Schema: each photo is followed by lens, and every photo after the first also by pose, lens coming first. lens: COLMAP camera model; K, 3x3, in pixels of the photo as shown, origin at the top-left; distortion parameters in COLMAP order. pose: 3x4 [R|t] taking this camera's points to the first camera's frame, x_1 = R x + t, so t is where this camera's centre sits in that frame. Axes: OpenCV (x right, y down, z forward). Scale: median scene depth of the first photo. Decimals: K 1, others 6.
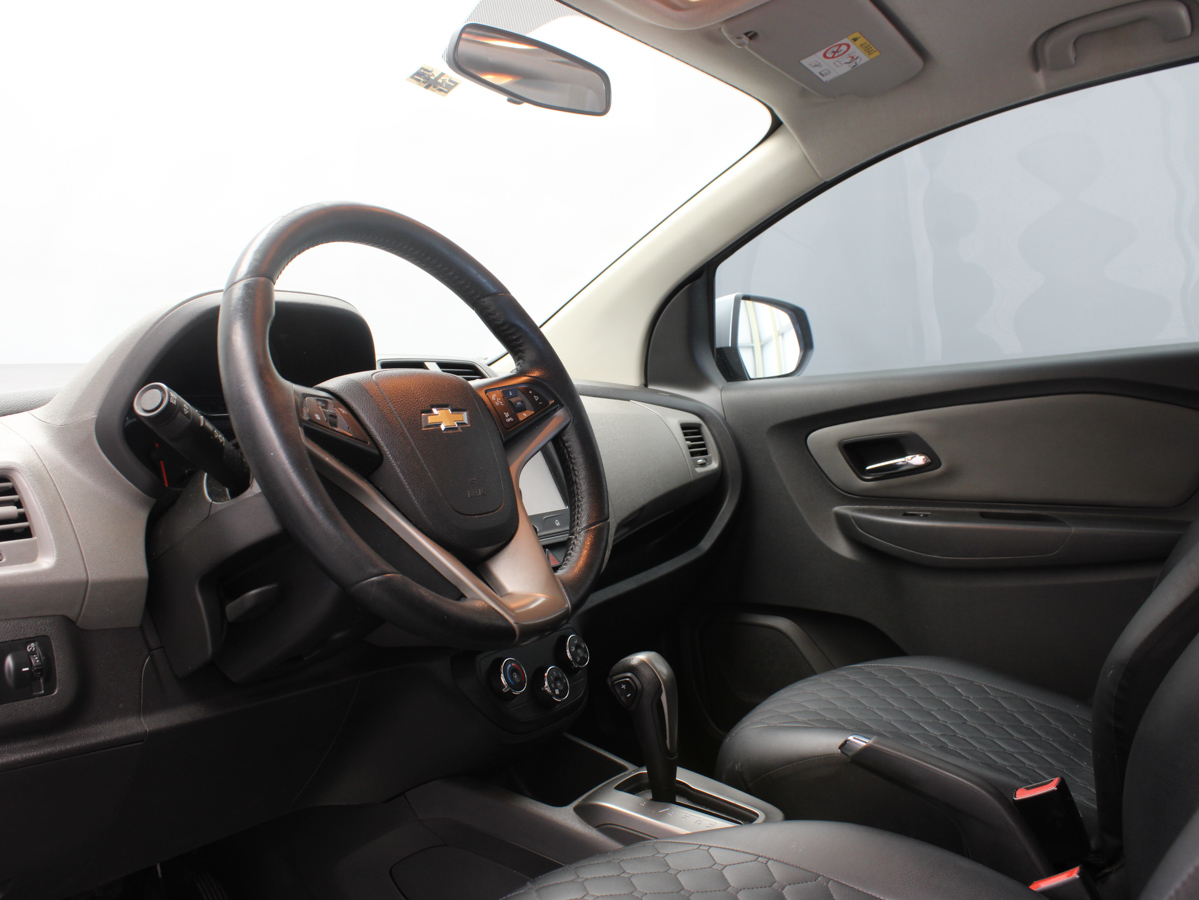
lens RADIAL K [[1098.4, 0, 599.5], [0, 1098.4, 450.0], [0, 0, 1]] dist [-0.172557, 0.164786]
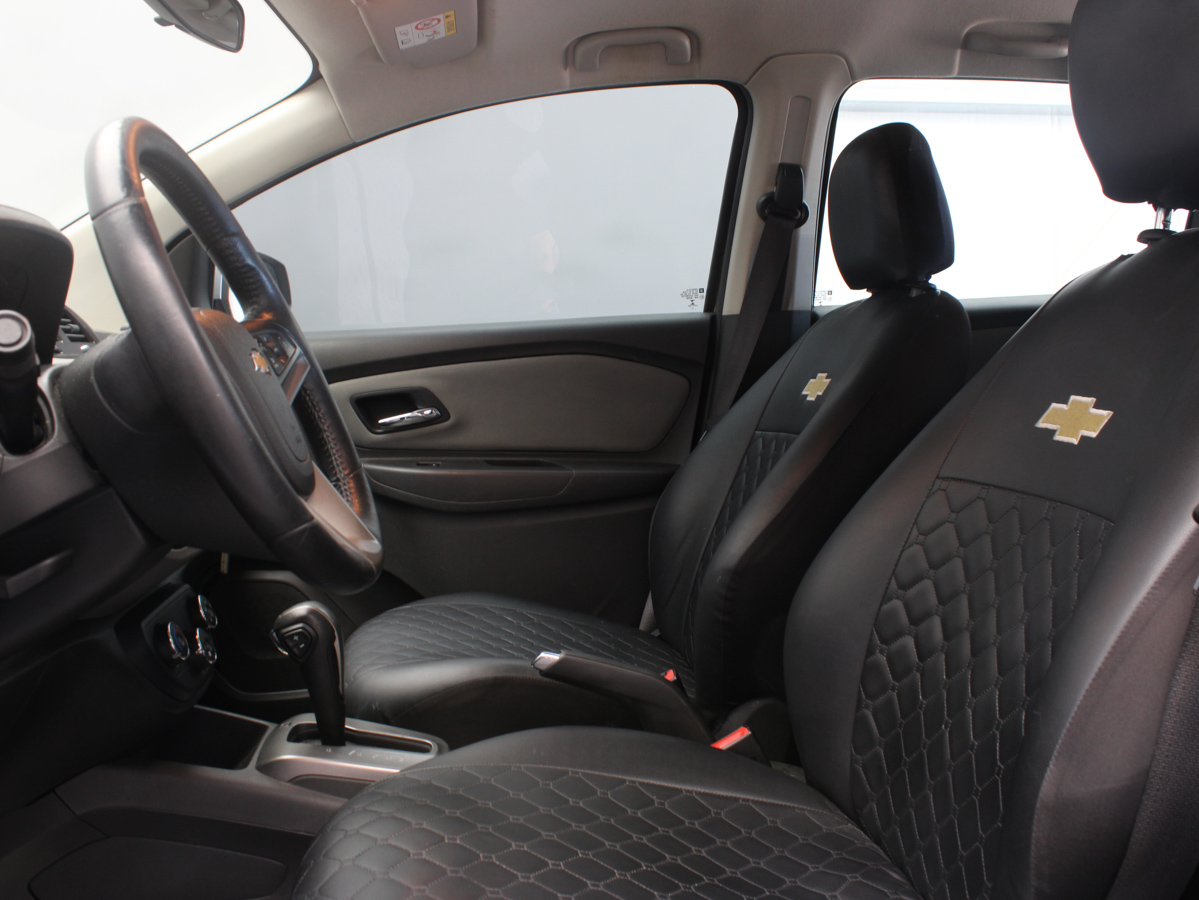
lens RADIAL K [[1098.4, 0, 599.5], [0, 1098.4, 450.0], [0, 0, 1]] dist [-0.172557, 0.164786]
pose [[0.808103, -0.025980, 0.588467, -0.350261], [0.005437, 0.999313, 0.036653, 0.011502], [-0.589016, -0.026420, 0.807690, 0.046675]]
